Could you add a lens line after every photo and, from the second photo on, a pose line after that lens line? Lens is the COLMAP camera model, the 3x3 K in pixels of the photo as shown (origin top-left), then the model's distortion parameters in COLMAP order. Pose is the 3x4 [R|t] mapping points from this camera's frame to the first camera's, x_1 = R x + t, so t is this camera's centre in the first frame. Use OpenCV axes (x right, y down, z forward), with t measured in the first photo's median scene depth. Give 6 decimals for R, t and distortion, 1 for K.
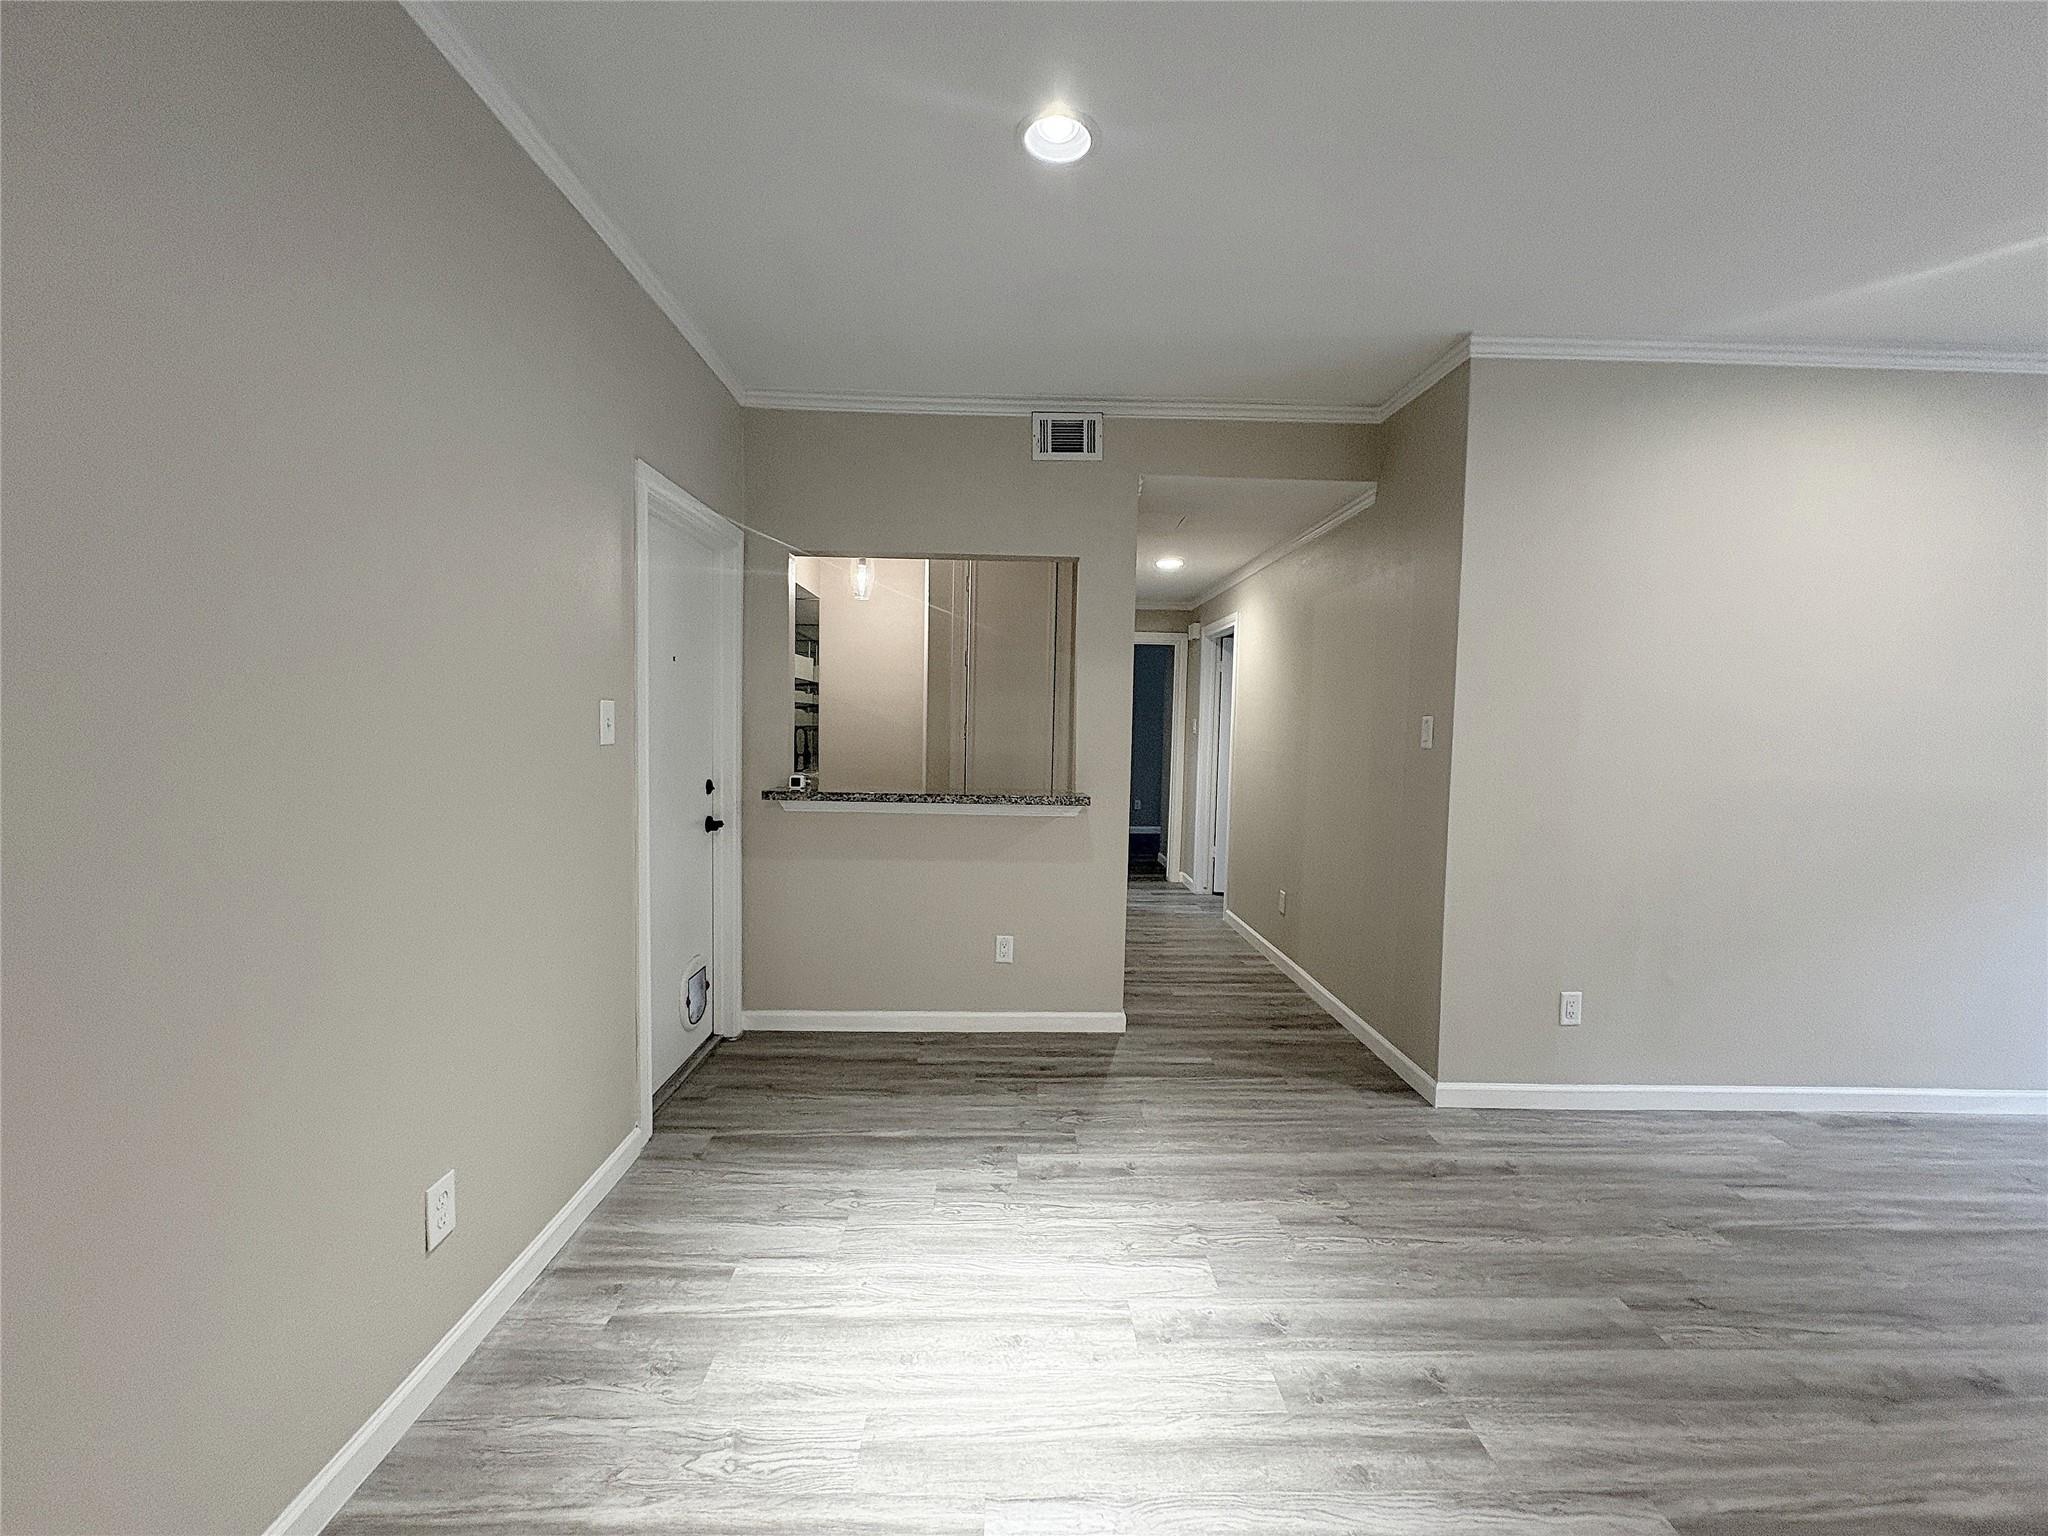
lens RADIAL K [[813.0, 0, 1018.4], [0, 813.0, 769.6], [0, 0, 1]] dist [0.000083, 0.000144]
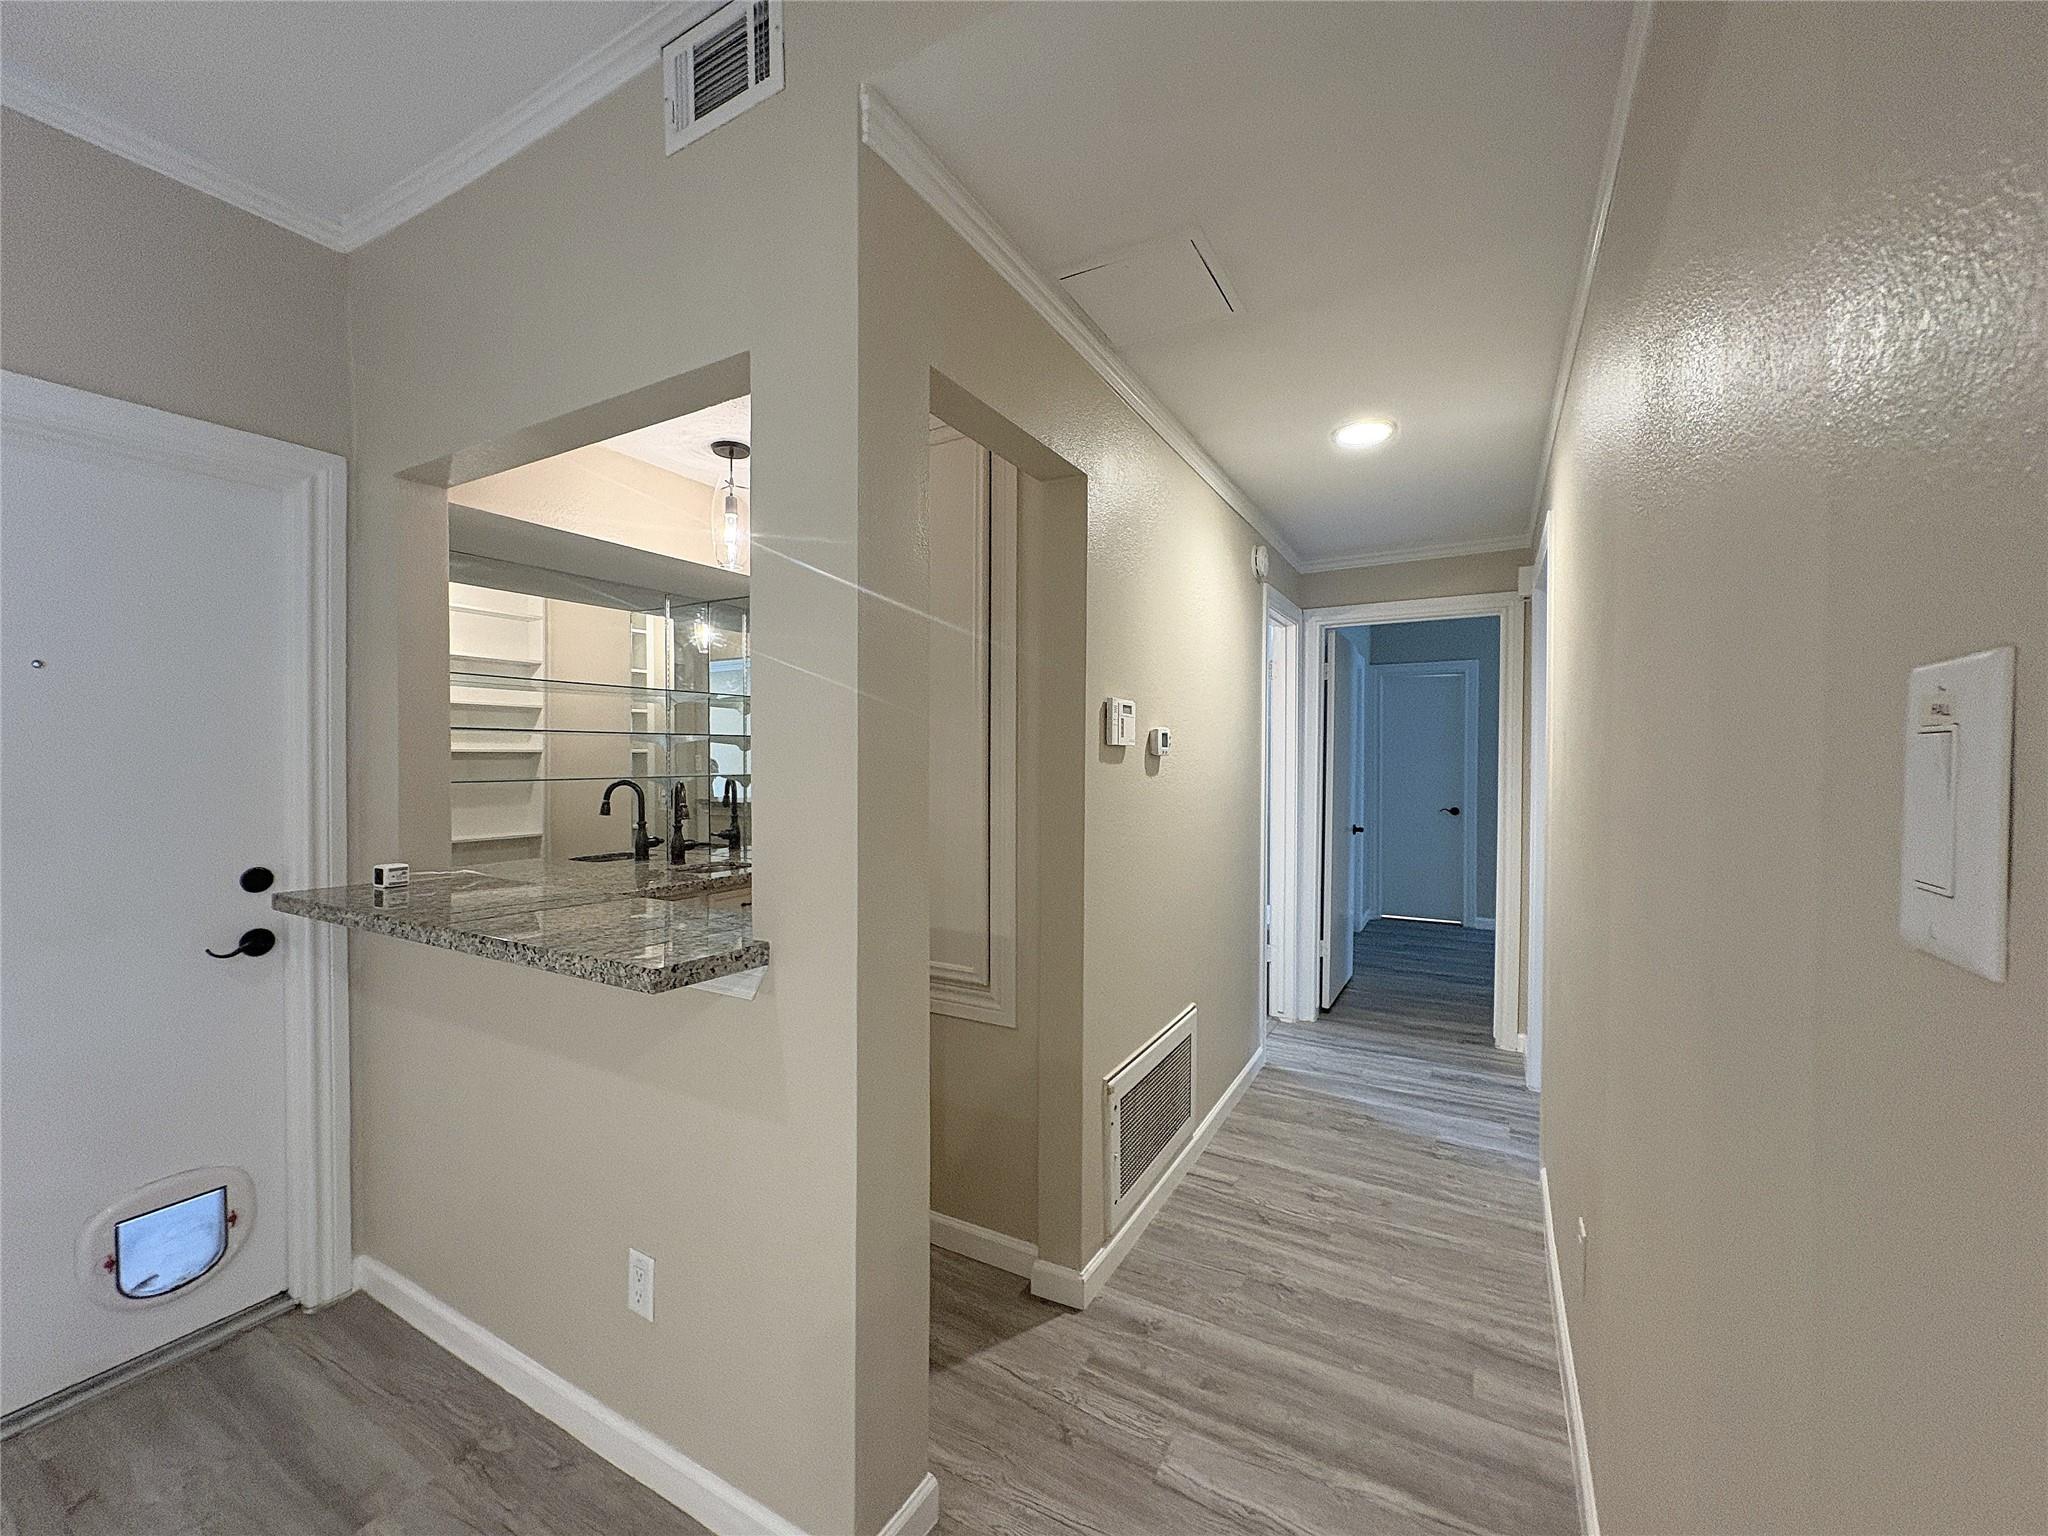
lens RADIAL K [[813.0, 0, 1018.4], [0, 813.0, 769.6], [0, 0, 1]] dist [0.000083, 0.000144]
pose [[0.859259, -0.011821, -0.511405, 0.470348], [-0.013984, 0.998817, -0.046582, -0.045987], [0.511350, 0.047178, 0.858076, 0.880729]]
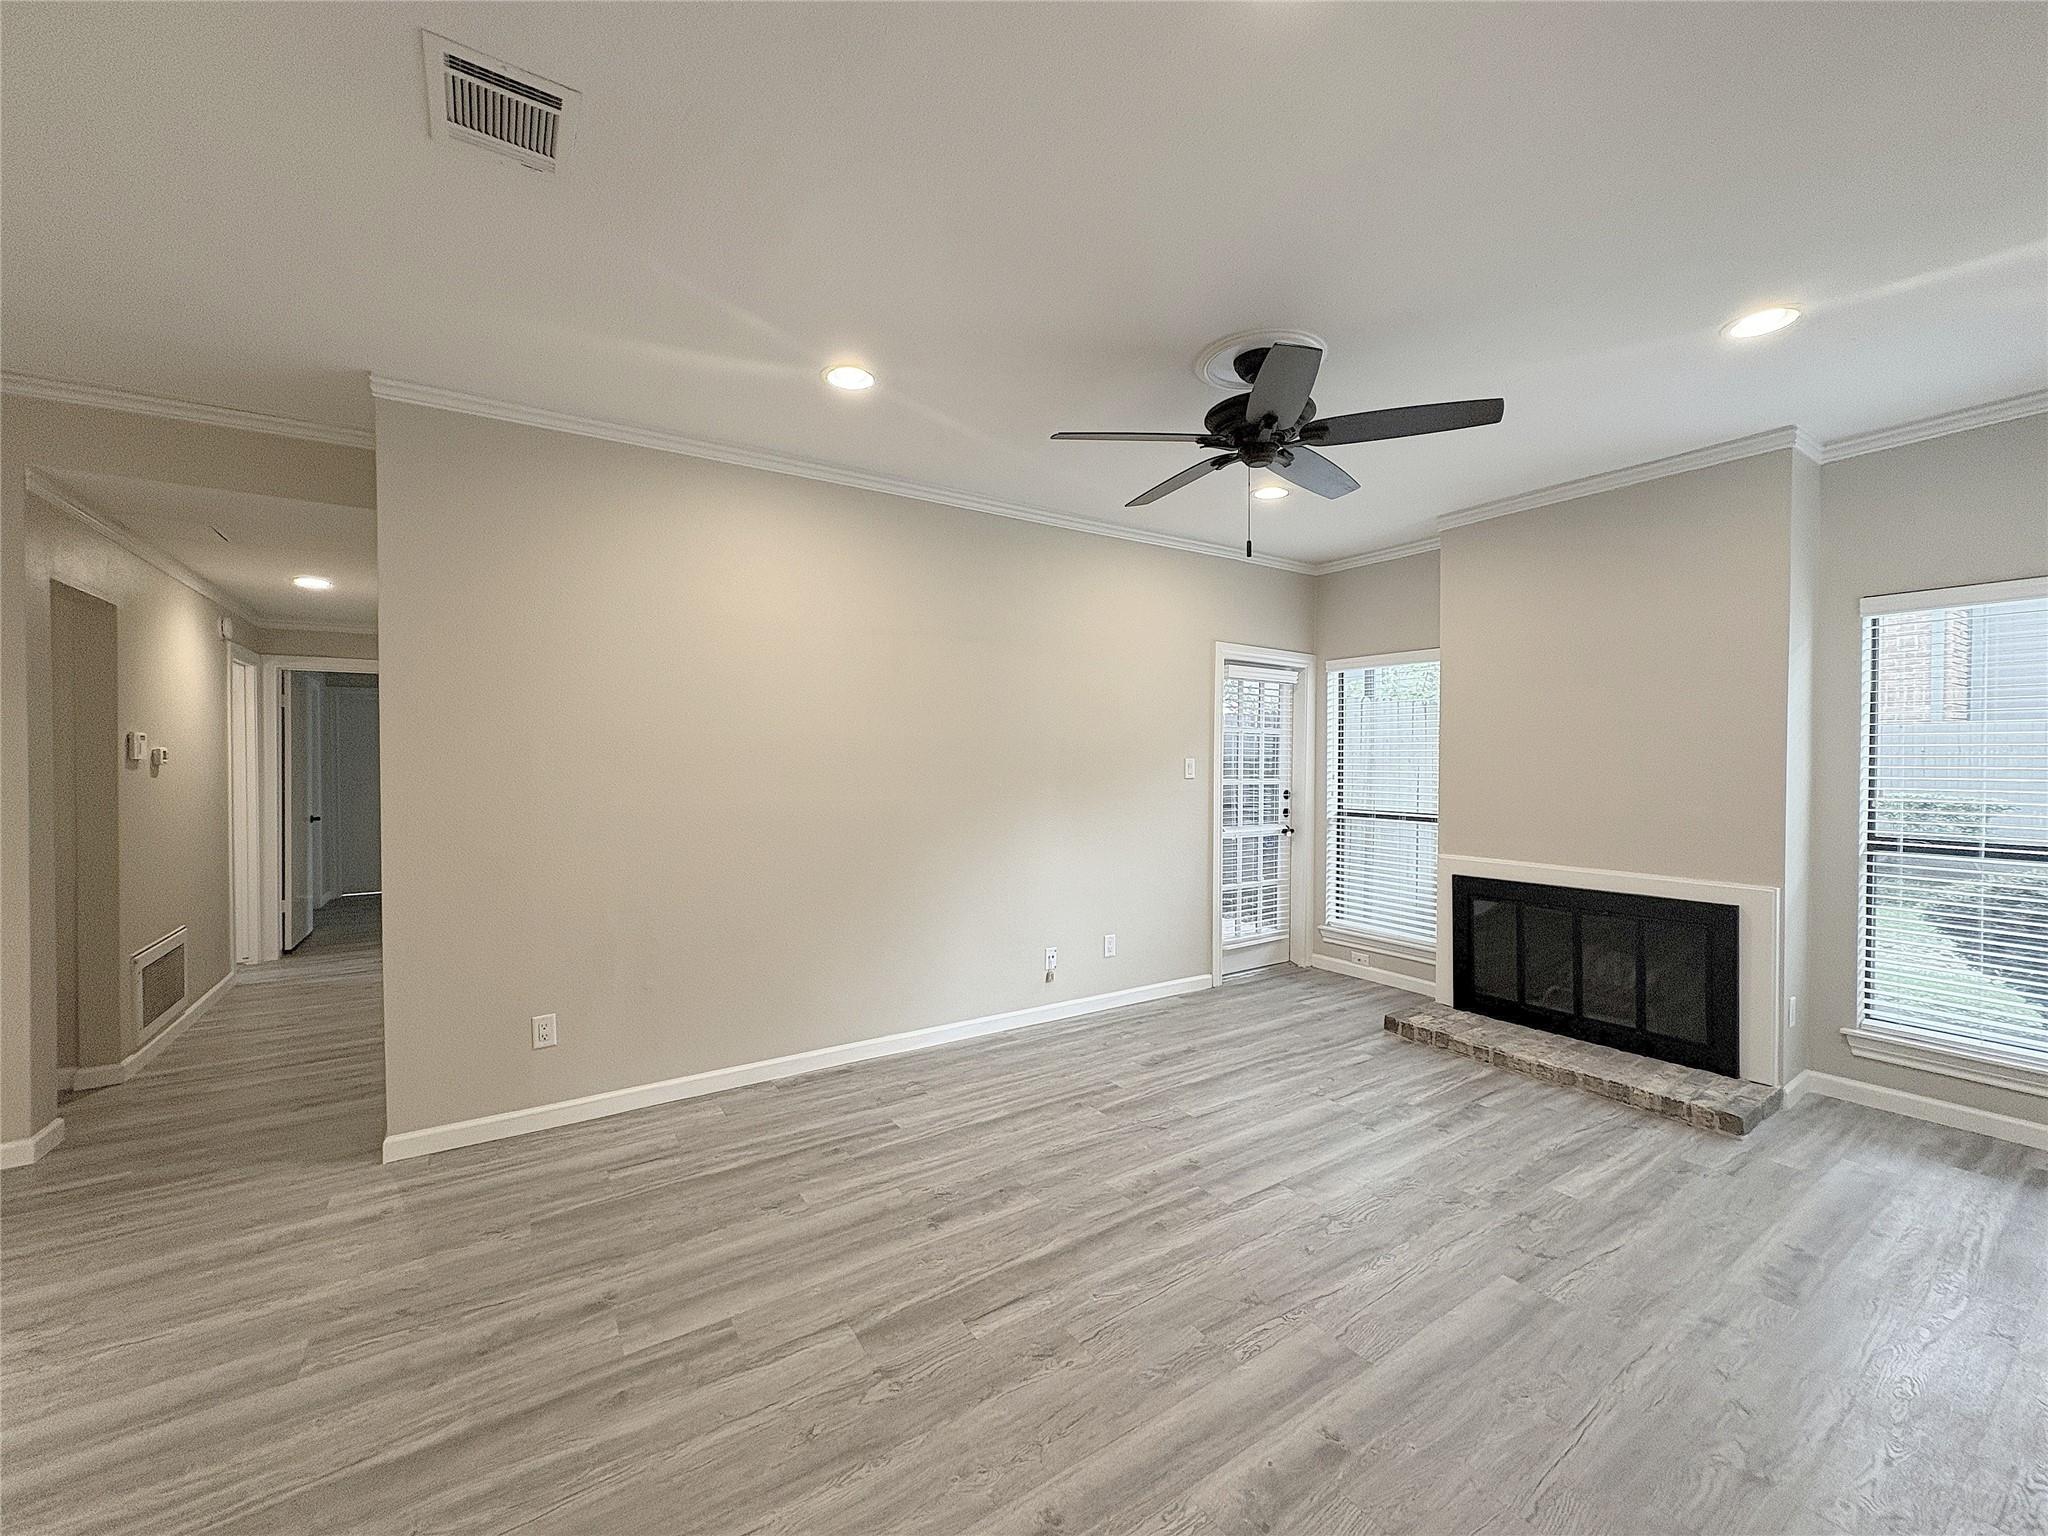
lens RADIAL K [[817.0, 0, 1013.0], [0, 817.0, 771.0], [0, 0, 1]] dist [0.000552, 0.000138]
pose [[0.846354, -0.029797, 0.531787, 0.644257], [0.051413, 0.998342, -0.025887, 0.017022], [-0.530133, 0.049250, 0.846483, -0.231288]]
